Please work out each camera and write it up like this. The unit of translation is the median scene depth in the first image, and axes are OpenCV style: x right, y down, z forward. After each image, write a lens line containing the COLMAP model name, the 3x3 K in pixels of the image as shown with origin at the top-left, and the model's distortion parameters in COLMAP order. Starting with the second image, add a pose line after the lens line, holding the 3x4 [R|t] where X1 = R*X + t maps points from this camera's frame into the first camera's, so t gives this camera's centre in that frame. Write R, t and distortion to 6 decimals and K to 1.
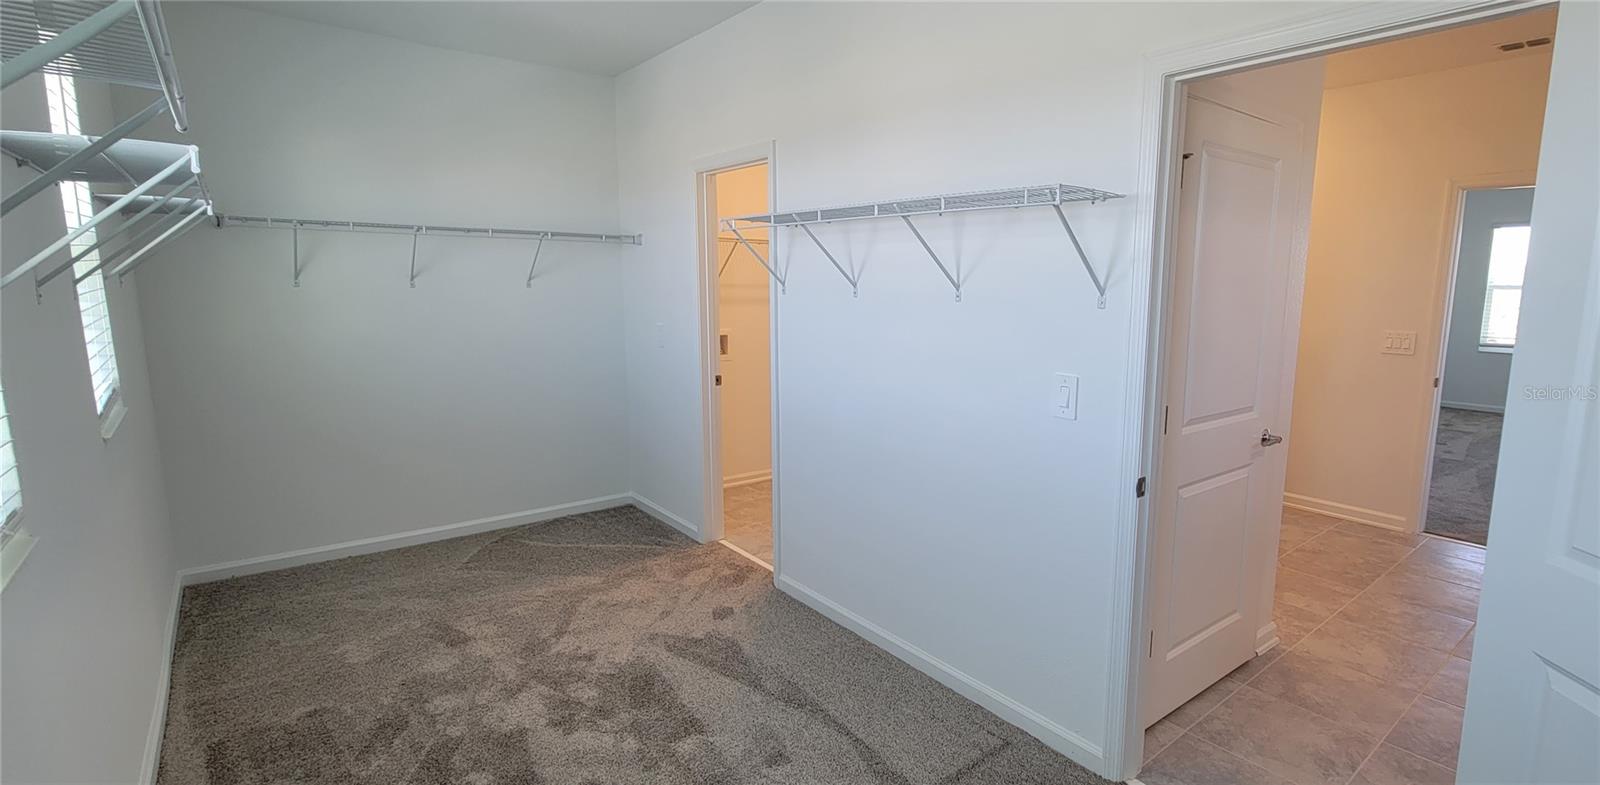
lens RADIAL K [[728.7, 0, 810.6], [0, 728.7, 390.4], [0, 0, 1]] dist [-0.010646, -0.000198]
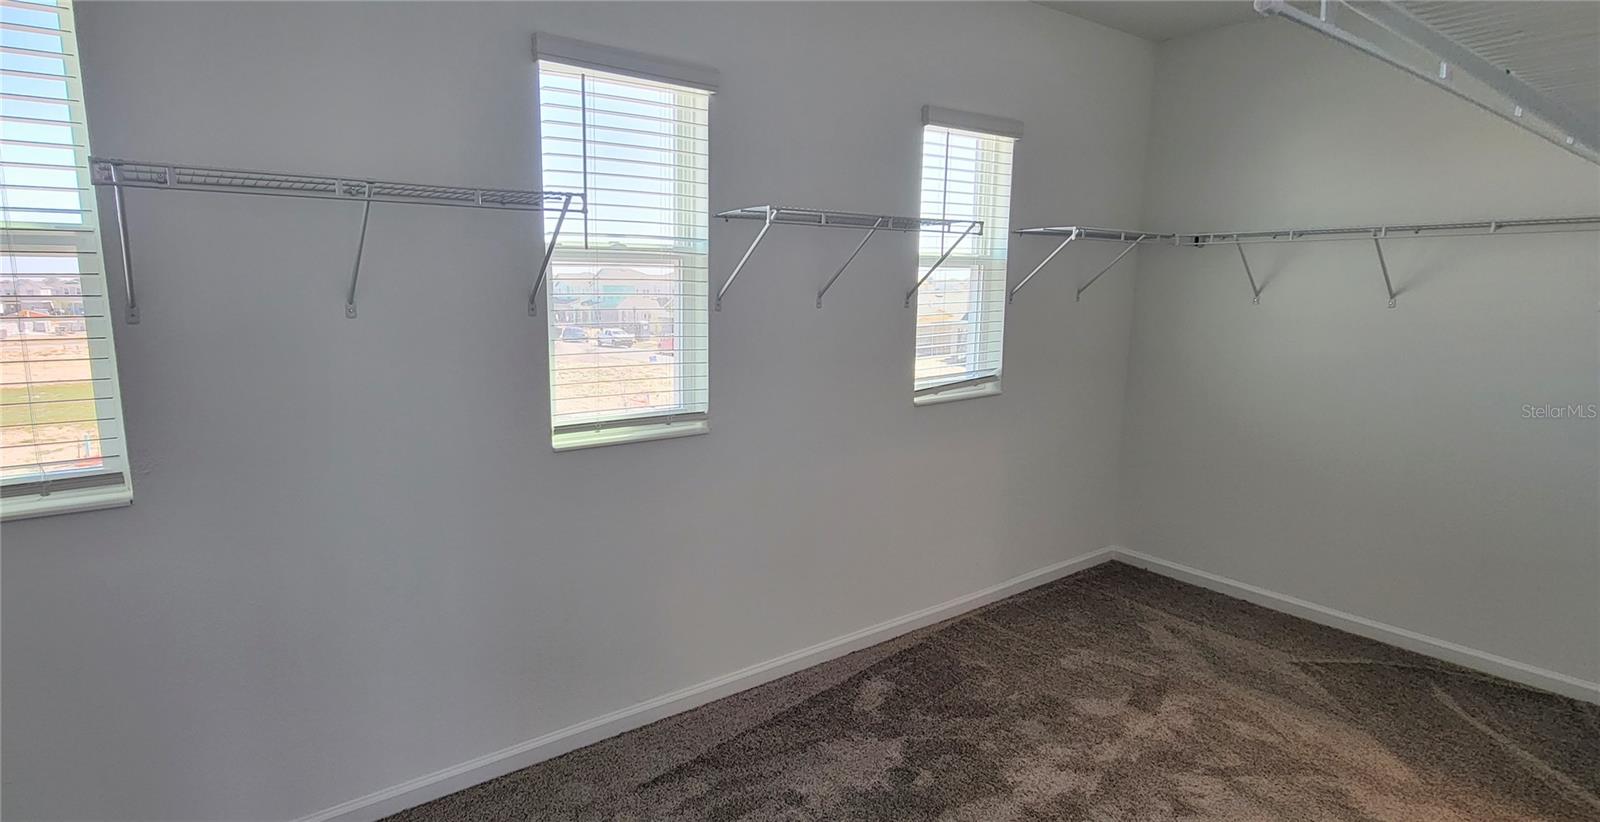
lens RADIAL K [[798.3, 0, 803.9], [0, 798.3, 410.6], [0, 0, 1]] dist [-0.004910, -0.000693]
pose [[-0.025444, 0.141668, -0.989587, 0.367850], [-0.150658, 0.978058, 0.143892, -0.070593], [0.988259, 0.152750, -0.003543, 0.460982]]
